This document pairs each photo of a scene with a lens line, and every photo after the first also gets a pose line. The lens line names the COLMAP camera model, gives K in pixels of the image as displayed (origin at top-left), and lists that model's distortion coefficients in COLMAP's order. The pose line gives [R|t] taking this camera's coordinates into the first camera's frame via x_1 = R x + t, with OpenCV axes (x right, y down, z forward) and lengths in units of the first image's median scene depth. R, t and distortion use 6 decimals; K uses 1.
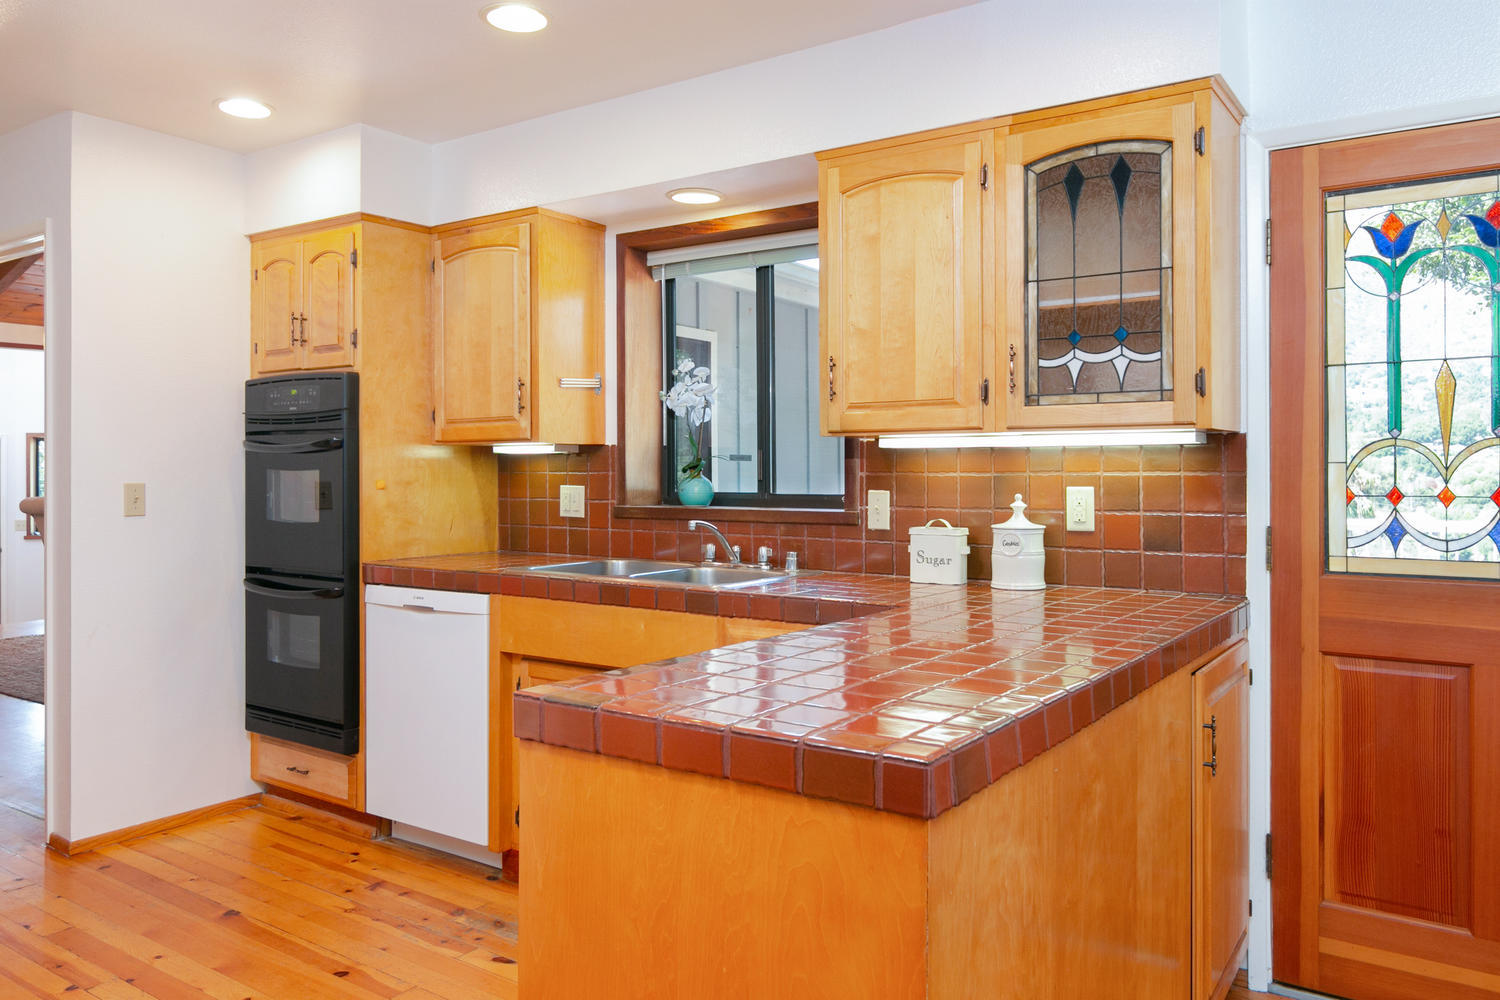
lens RADIAL K [[1087.4, 0, 737.7], [0, 1087.4, 479.1], [0, 0, 1]] dist [-0.006231, 0.007408]
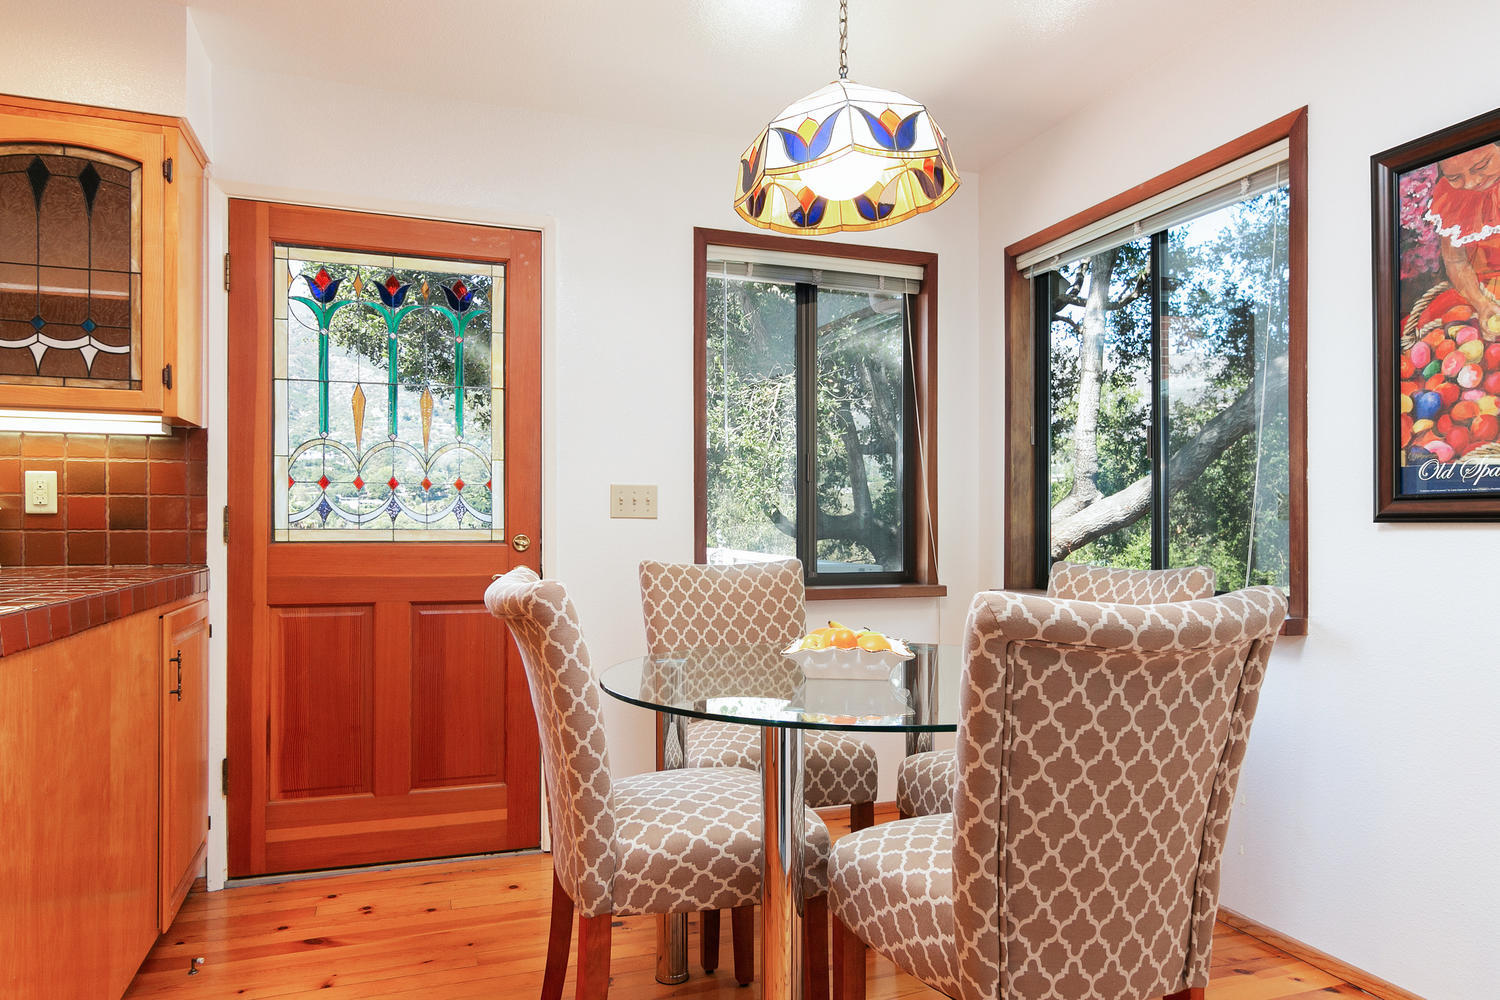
lens RADIAL K [[991.6, 0, 760.2], [0, 991.6, 529.6], [0, 0, 1]] dist [-0.007467, 0.006134]
pose [[0.578969, 0.007212, 0.815318, -0.062542], [-0.000728, 0.999965, -0.008329, 0.075898], [-0.815349, 0.004229, 0.578954, -0.117515]]
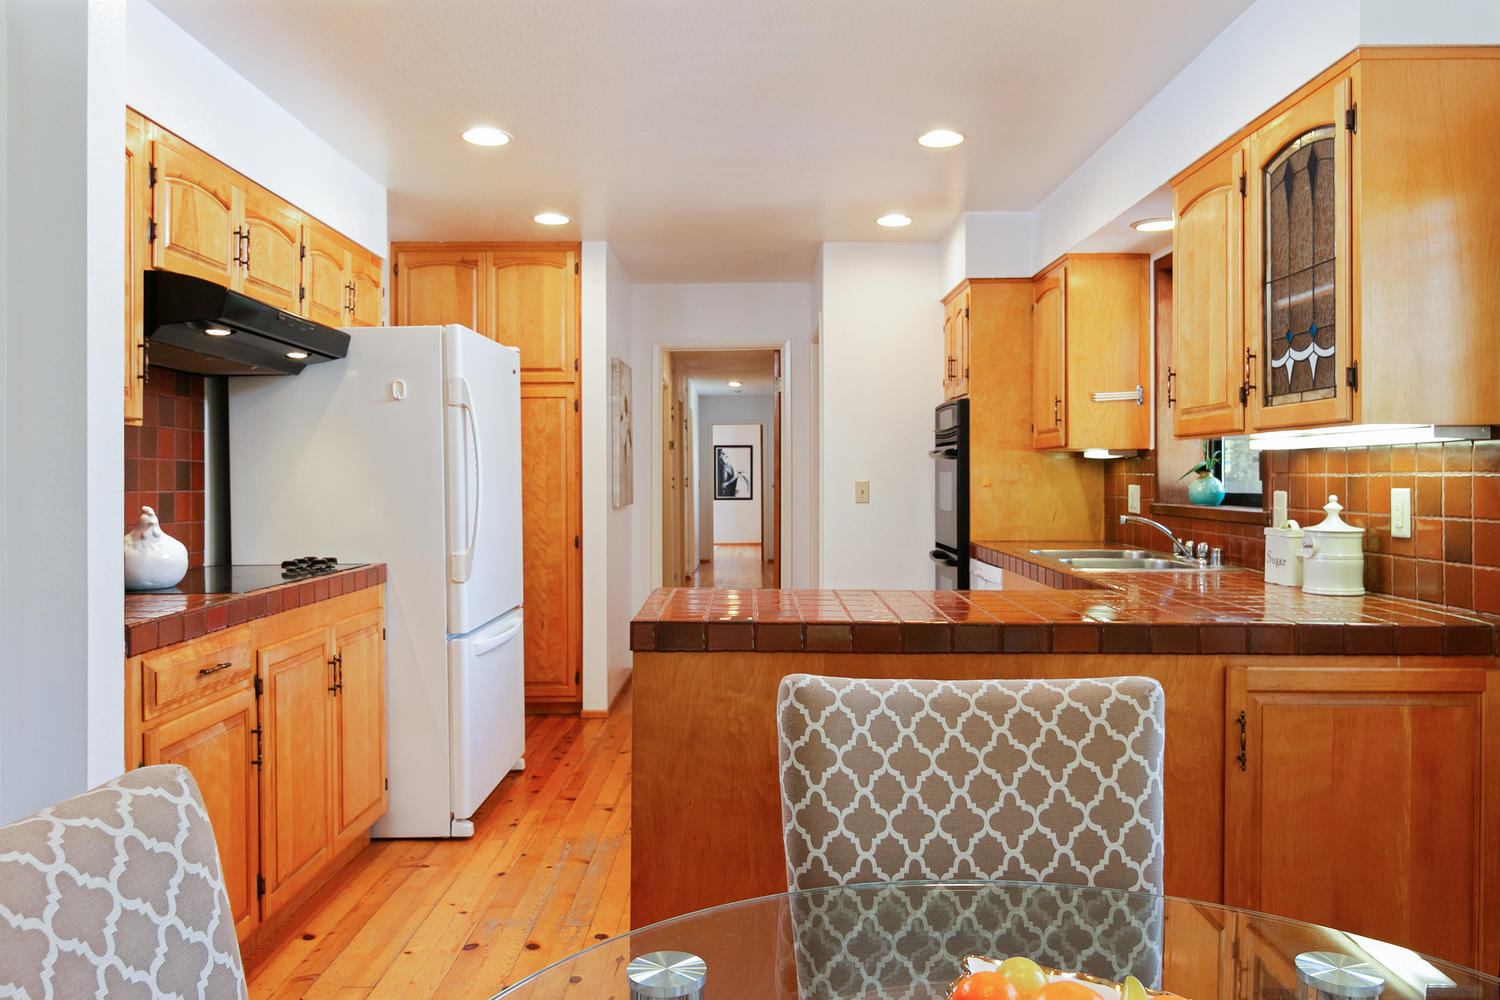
lens RADIAL K [[1087.4, 0, 750.3], [0, 1087.4, 493.5], [0, 0, 1]] dist [-0.006231, 0.007408]
pose [[0.567640, 0.014477, -0.823149, 0.833809], [-0.006118, 0.999892, 0.013367, 0.002740], [0.823254, -0.002552, 0.567667, 0.032739]]
